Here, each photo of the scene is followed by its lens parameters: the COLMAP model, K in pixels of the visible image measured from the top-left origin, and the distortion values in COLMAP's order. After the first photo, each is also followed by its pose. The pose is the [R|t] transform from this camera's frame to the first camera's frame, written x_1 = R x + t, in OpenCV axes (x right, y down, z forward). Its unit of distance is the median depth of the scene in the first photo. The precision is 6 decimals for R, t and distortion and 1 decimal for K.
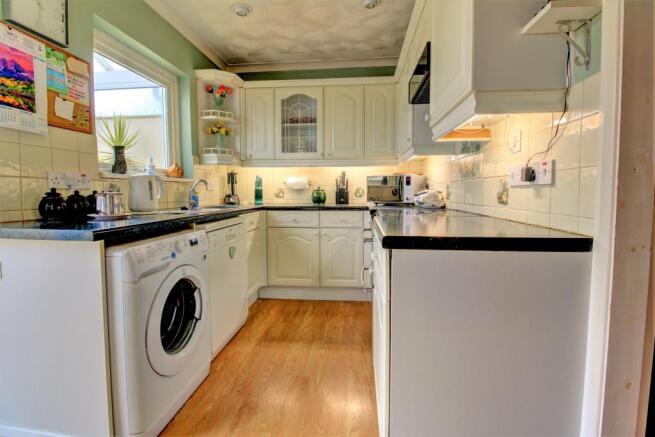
lens RADIAL K [[307.5, 0, 327.5], [0, 307.5, 218.5], [0, 0, 1]] dist [-0.000732, -0.007704]
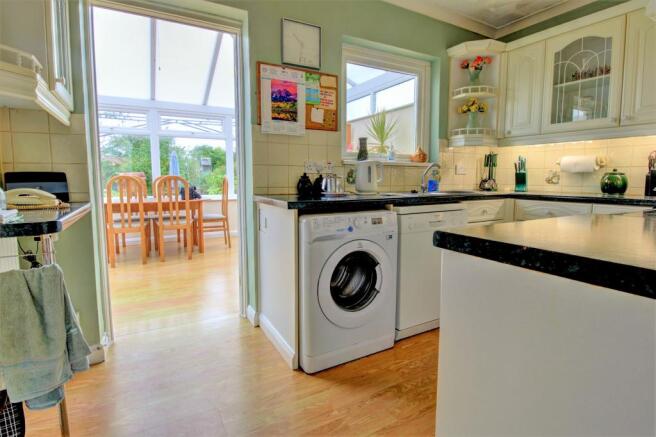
lens RADIAL K [[326.9, 0, 328.0], [0, 326.9, 218.5], [0, 0, 1]] dist [-0.002778, -0.001517]
pose [[0.587366, 0.103604, -0.802663, 0.239768], [-0.071031, 0.994545, 0.076393, -0.005857], [0.806198, 0.012143, 0.591521, 0.099054]]
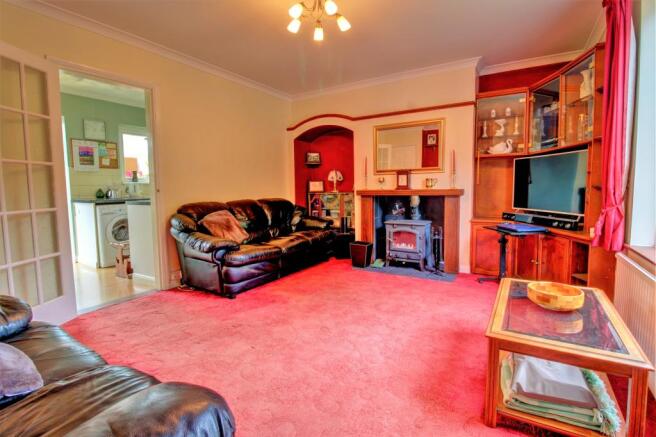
lens RADIAL K [[326.9, 0, 328.0], [0, 326.9, 218.5], [0, 0, 1]] dist [-0.002778, -0.001517]
pose [[0.900657, 0.031599, -0.433380, 1.447422], [-0.030309, 0.999492, 0.009888, 0.055315], [0.433472, 0.004230, 0.901157, -0.534344]]
